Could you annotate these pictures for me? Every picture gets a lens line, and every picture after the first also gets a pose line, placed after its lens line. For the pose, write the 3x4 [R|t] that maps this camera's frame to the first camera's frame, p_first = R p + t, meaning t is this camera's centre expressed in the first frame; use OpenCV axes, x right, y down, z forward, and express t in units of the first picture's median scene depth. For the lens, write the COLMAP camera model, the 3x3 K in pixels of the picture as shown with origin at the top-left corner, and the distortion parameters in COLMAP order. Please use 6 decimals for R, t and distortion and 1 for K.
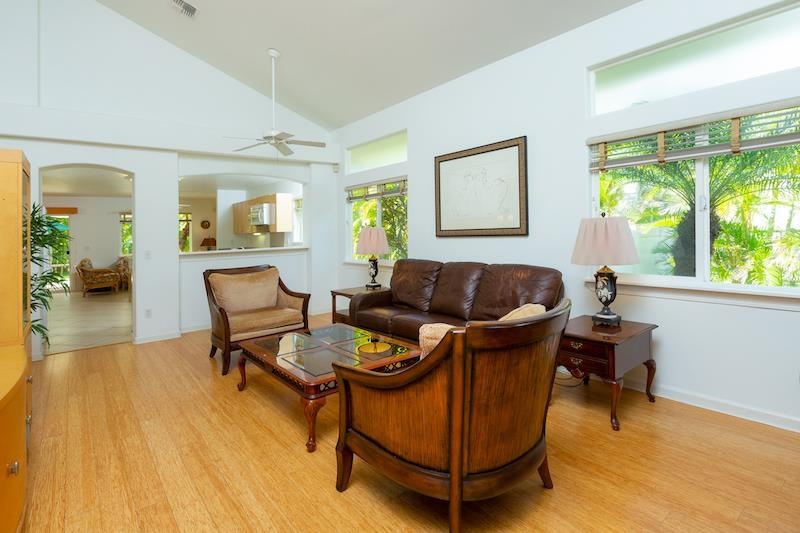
lens RADIAL K [[386.3, 0, 381.7], [0, 386.3, 243.6], [0, 0, 1]] dist [-0.005129, -0.001080]
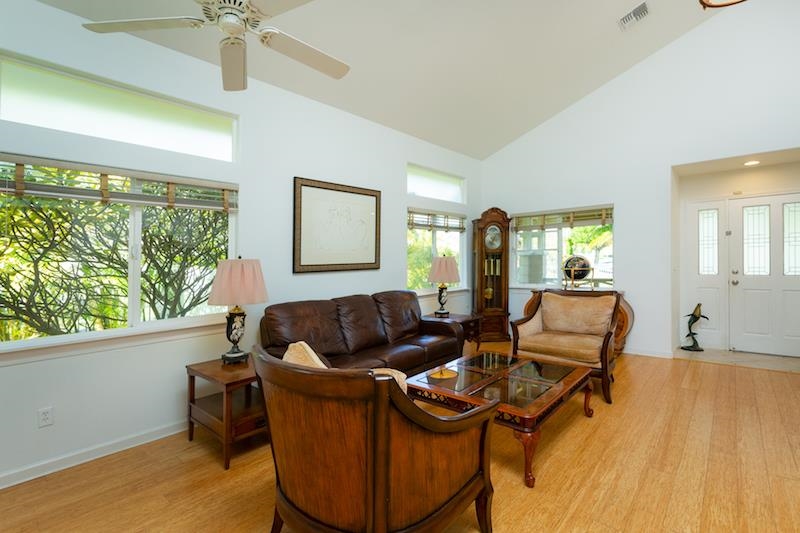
lens RADIAL K [[386.3, 0, 395.8], [0, 386.3, 265.8], [0, 0, 1]] dist [-0.005129, -0.001080]
pose [[-0.172619, 0.031363, 0.984489, -1.009874], [0.072395, 0.997194, -0.019074, -0.003410], [-0.982325, 0.067979, -0.174405, 1.344041]]
